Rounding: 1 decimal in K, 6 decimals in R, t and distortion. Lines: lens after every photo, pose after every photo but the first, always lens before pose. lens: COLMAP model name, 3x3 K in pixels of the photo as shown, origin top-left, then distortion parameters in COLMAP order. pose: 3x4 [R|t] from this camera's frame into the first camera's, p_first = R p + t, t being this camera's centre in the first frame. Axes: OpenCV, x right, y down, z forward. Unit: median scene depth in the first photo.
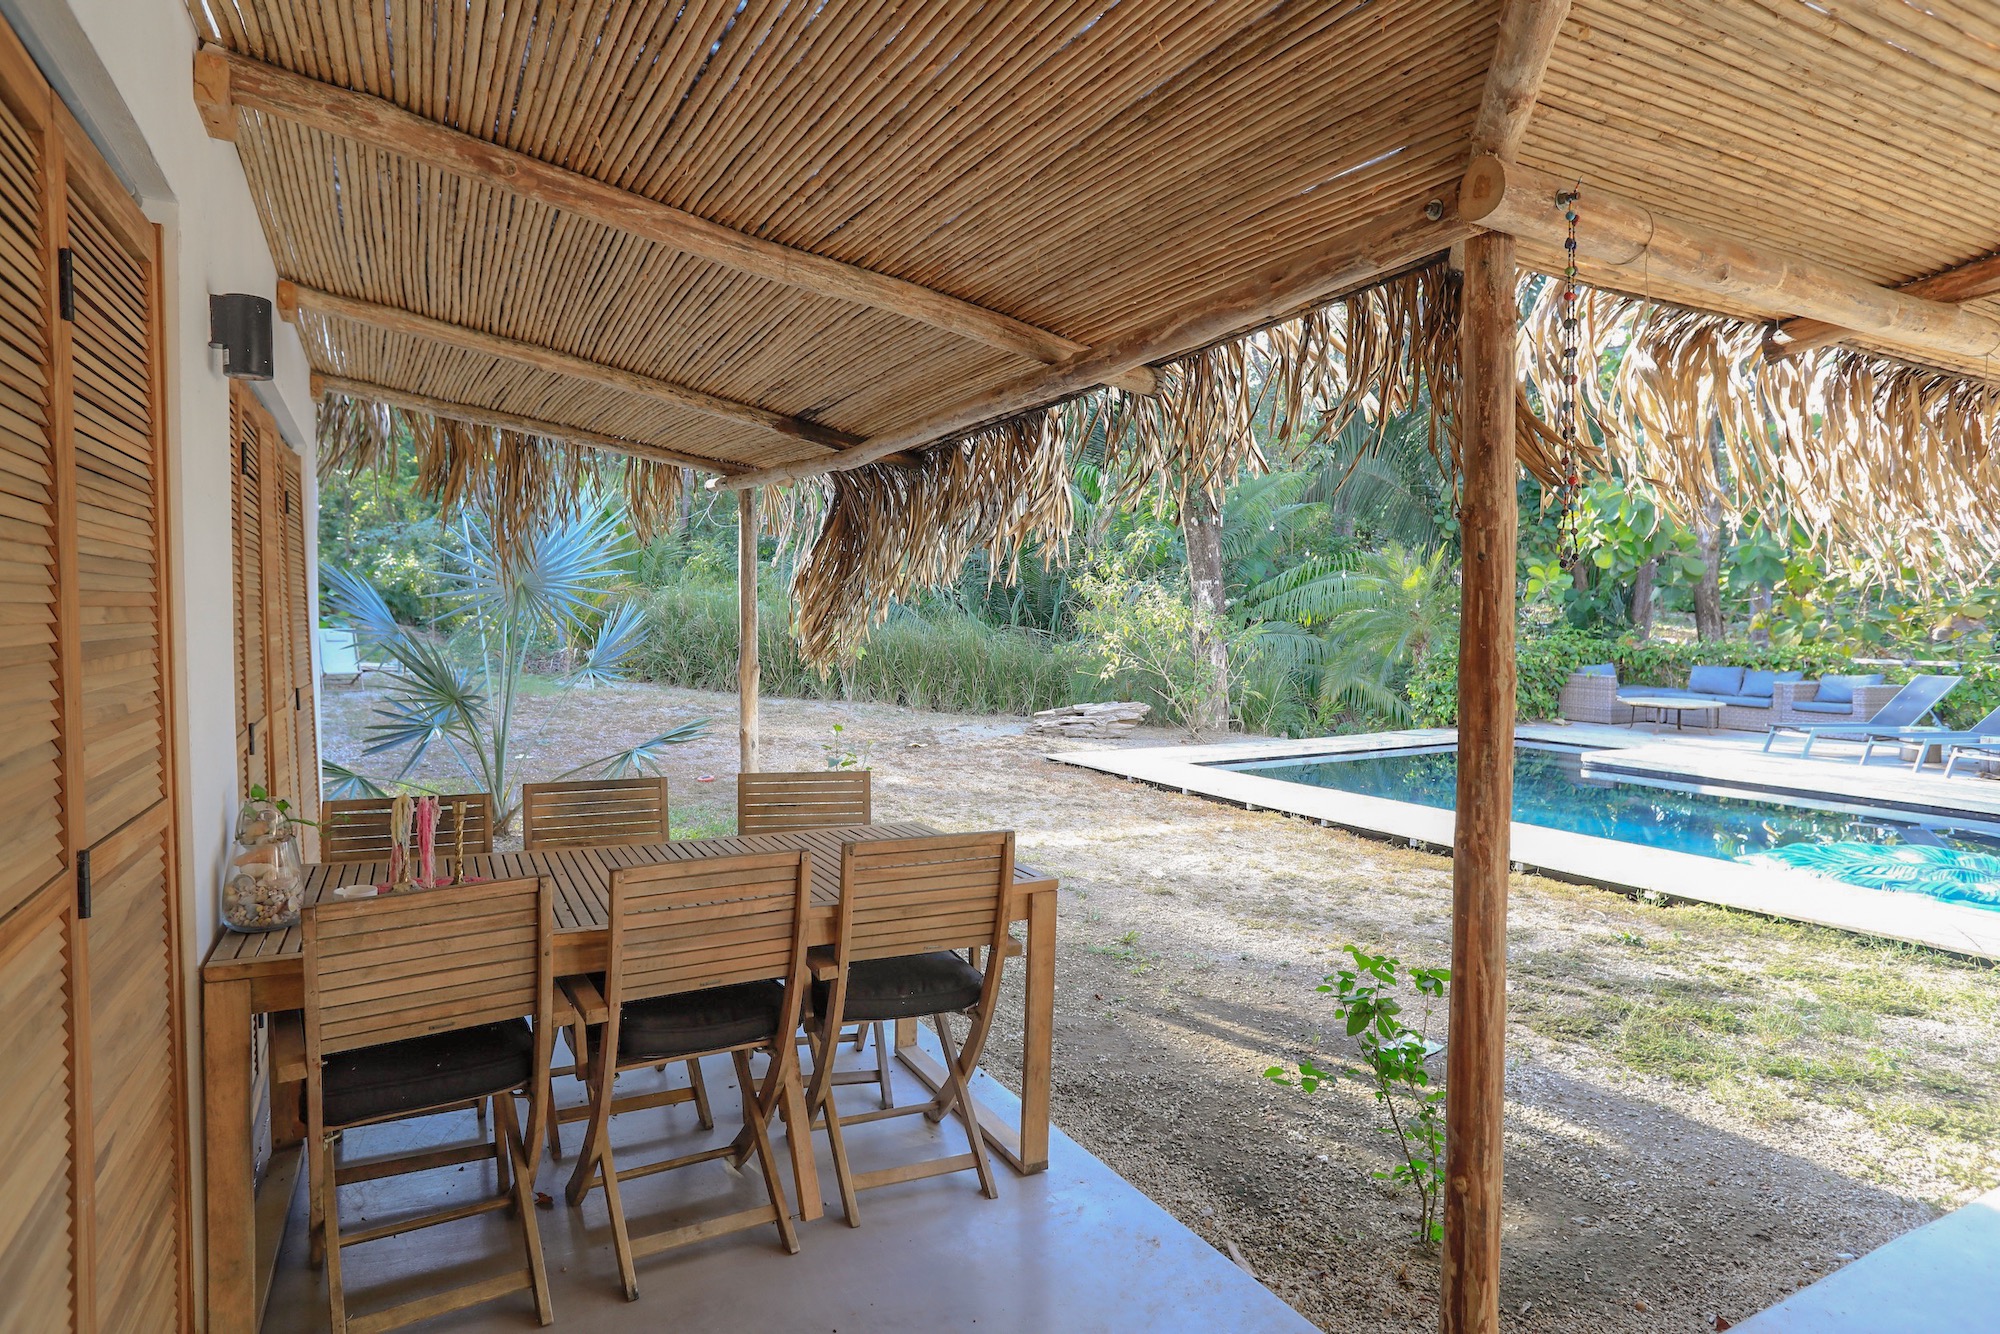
lens RADIAL K [[1143.4, 0, 997.7], [0, 1143.4, 660.7], [0, 0, 1]] dist [-0.071881, 0.054628]
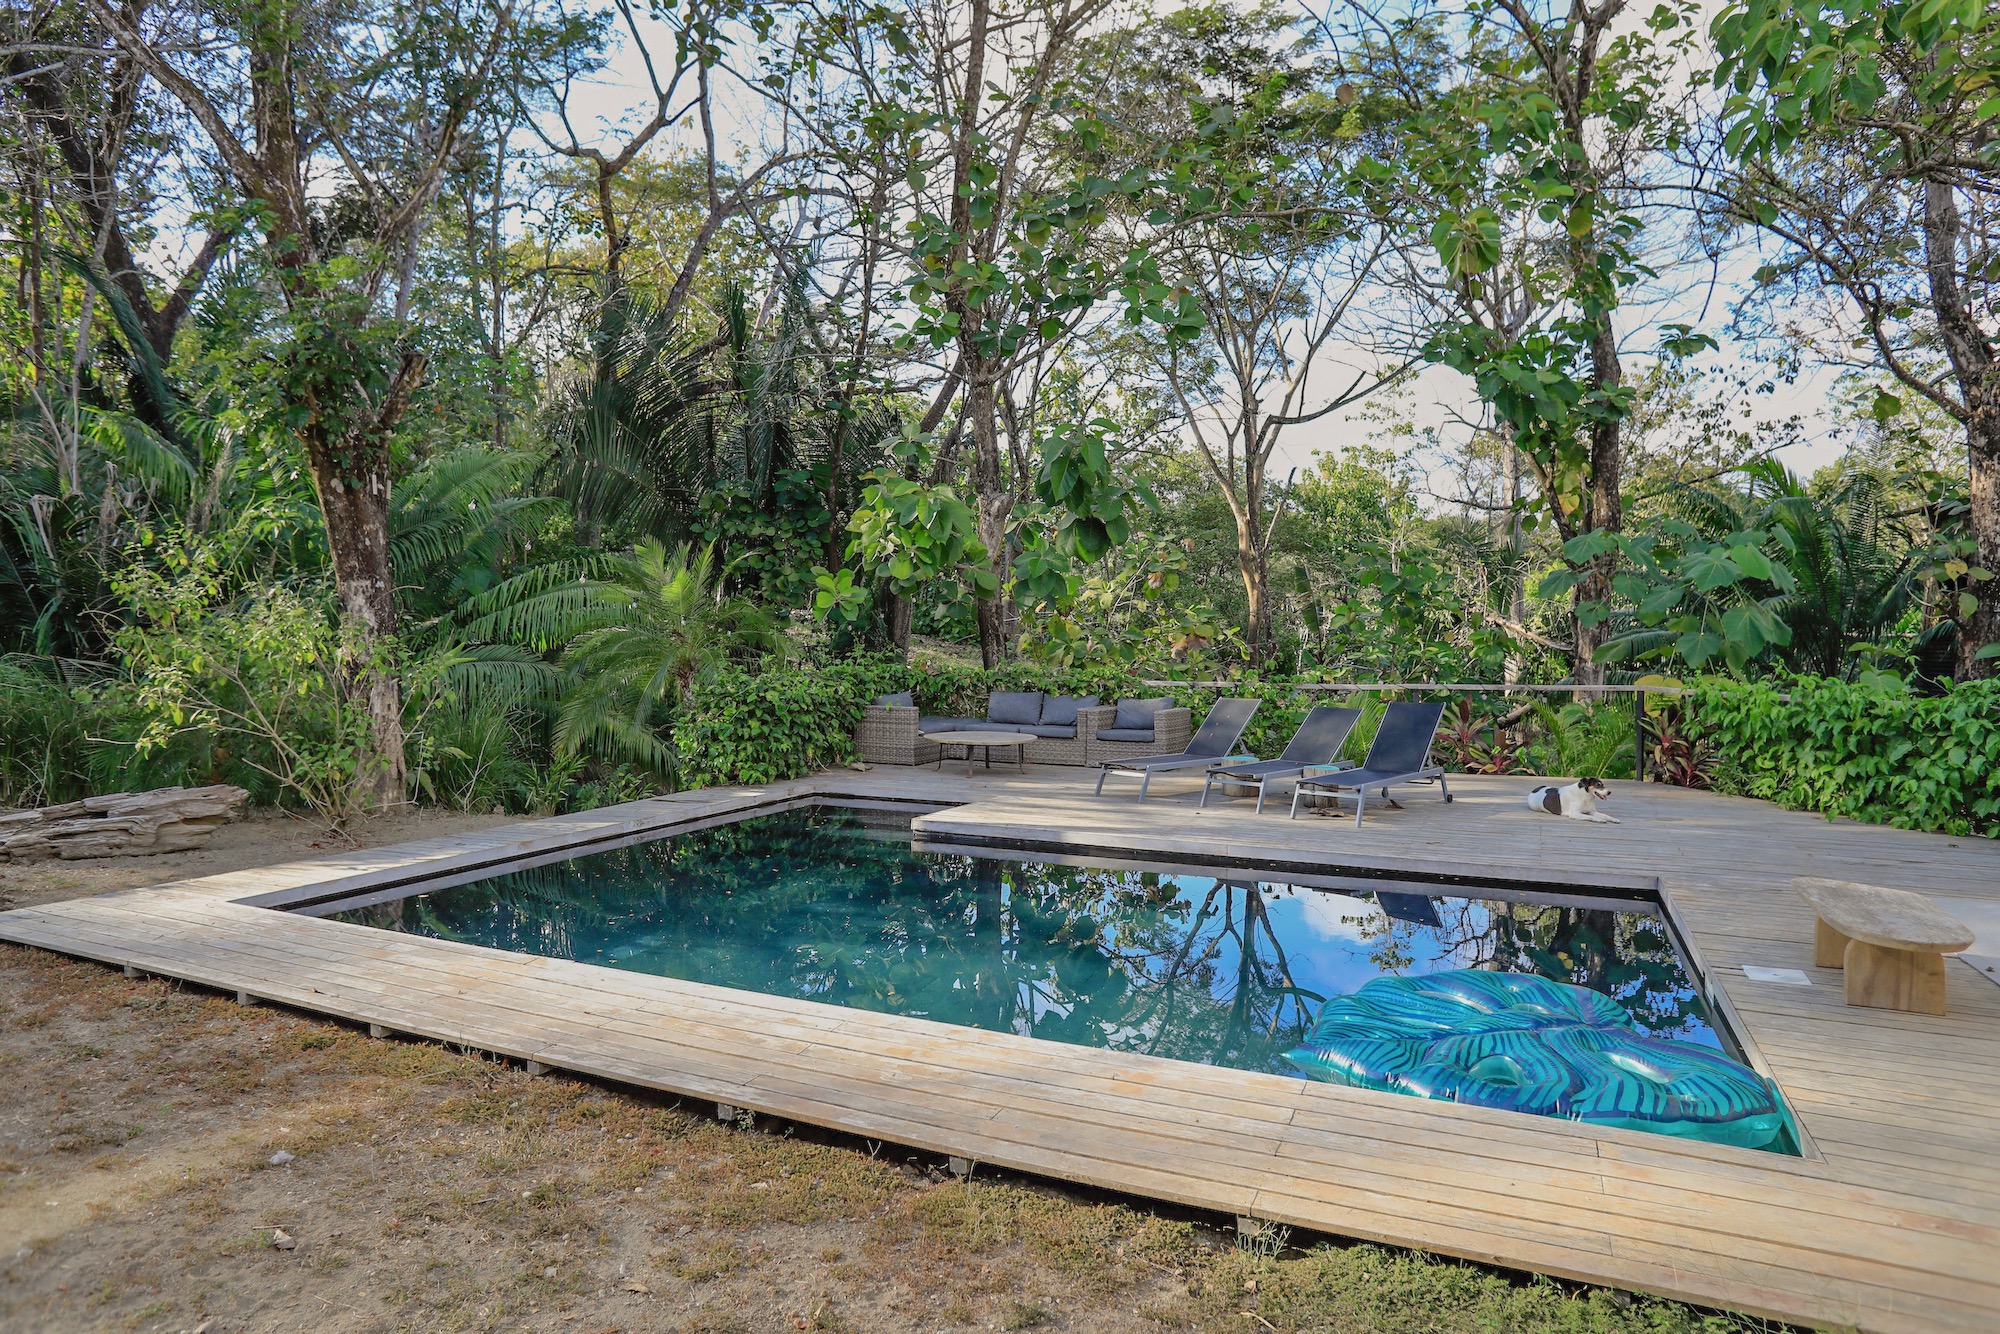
lens RADIAL K [[1143.4, 0, 997.7], [0, 1143.4, 660.7], [0, 0, 1]] dist [-0.071881, 0.054628]
pose [[0.803896, -0.012849, 0.594631, 0.094944], [0.025345, 0.999599, -0.012665, -0.009079], [-0.594230, 0.025252, 0.803899, 0.287106]]
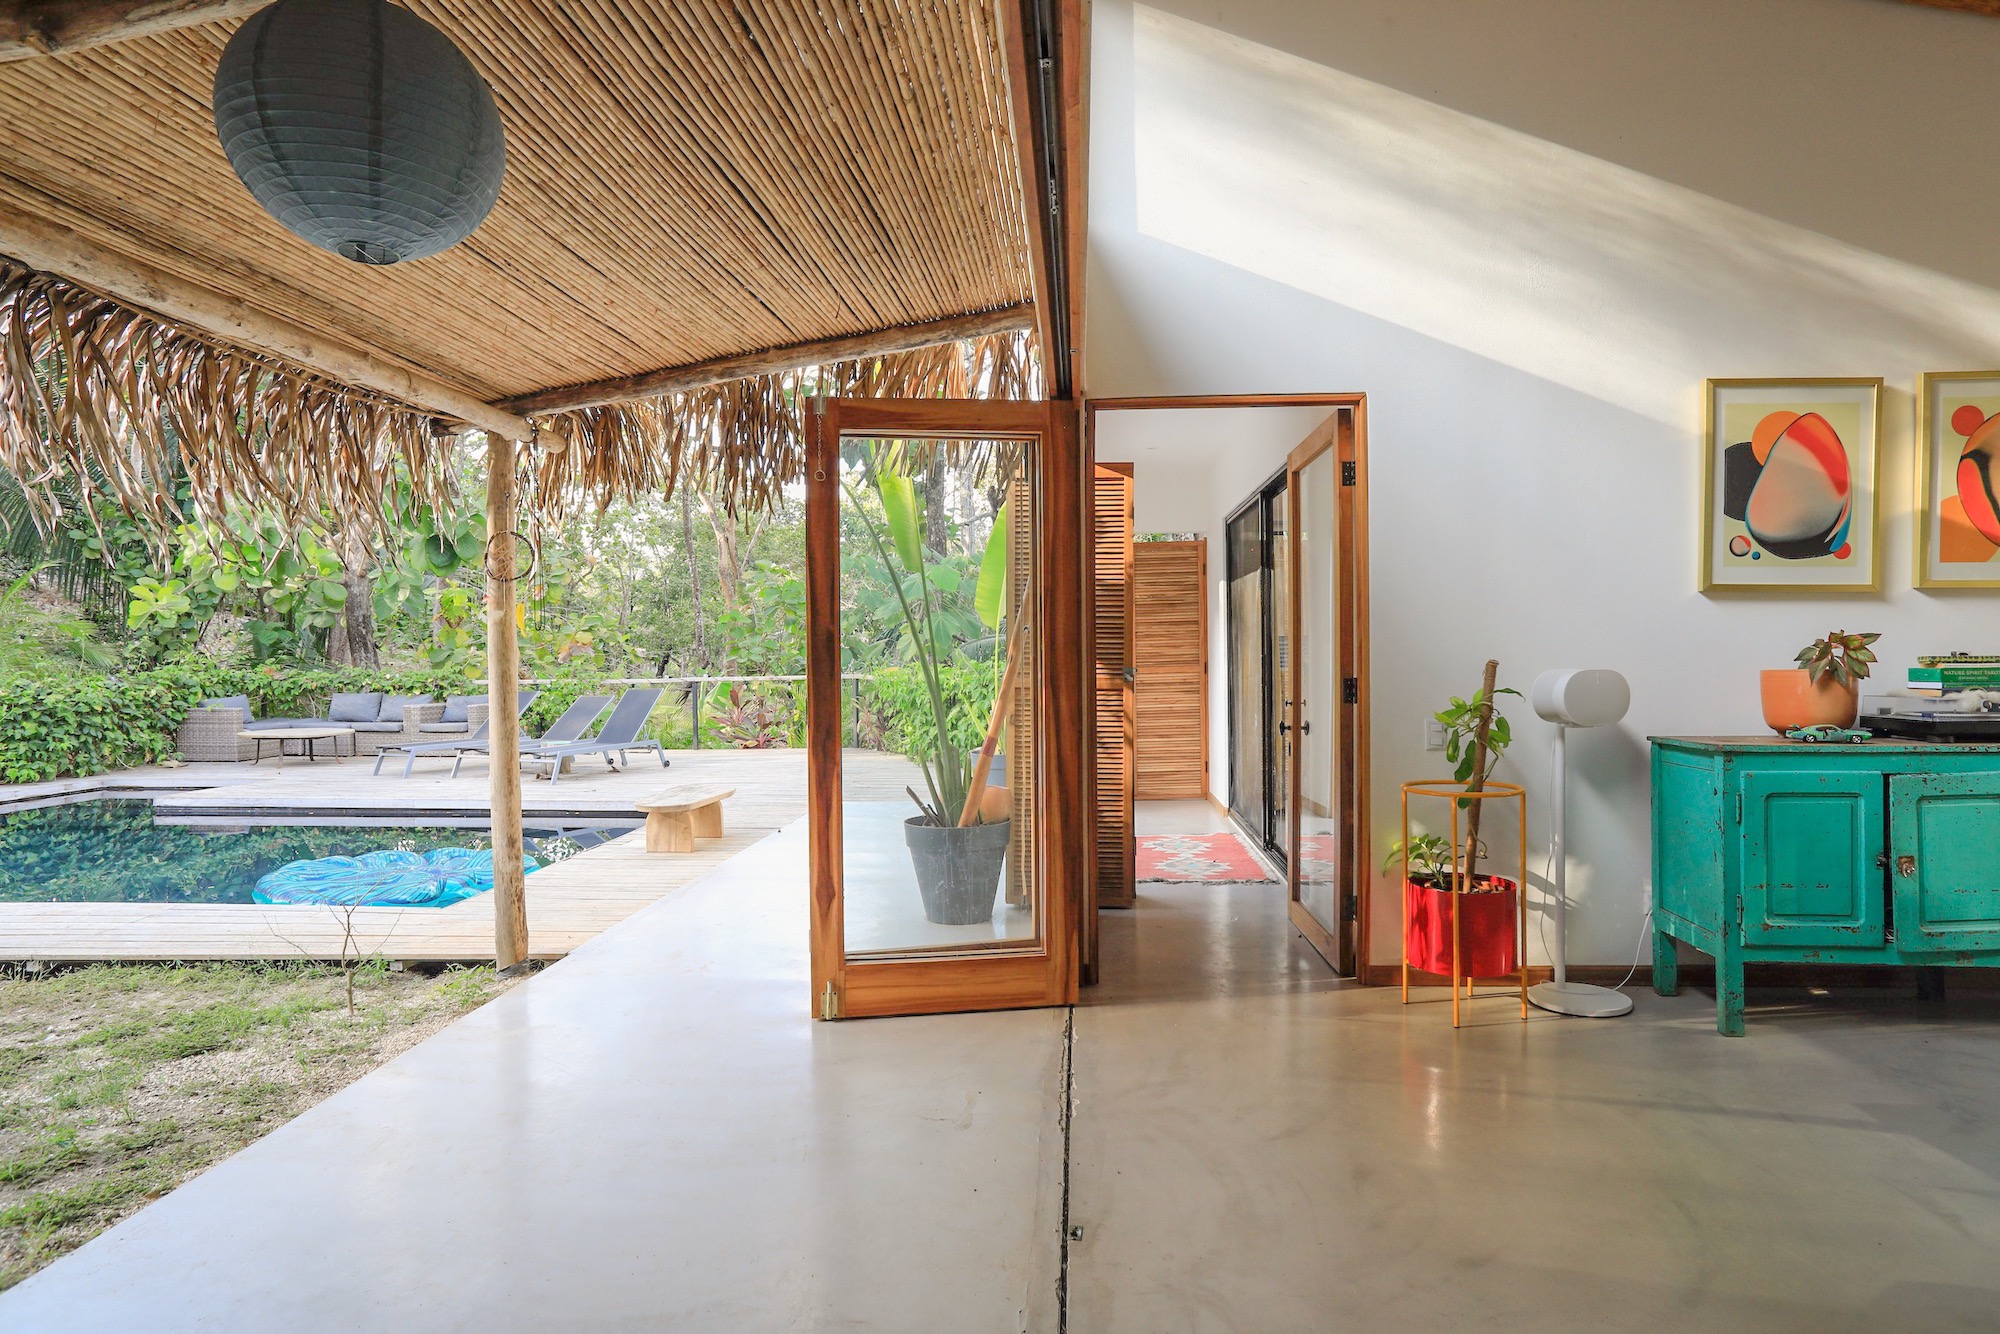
lens RADIAL K [[1143.4, 0, 997.7], [0, 1143.4, 660.7], [0, 0, 1]] dist [-0.071881, 0.054628]
pose [[0.540548, -0.014718, 0.841184, 0.124738], [0.046814, 0.998824, -0.012606, 0.015711], [-0.840010, 0.046194, 0.540601, 0.000891]]
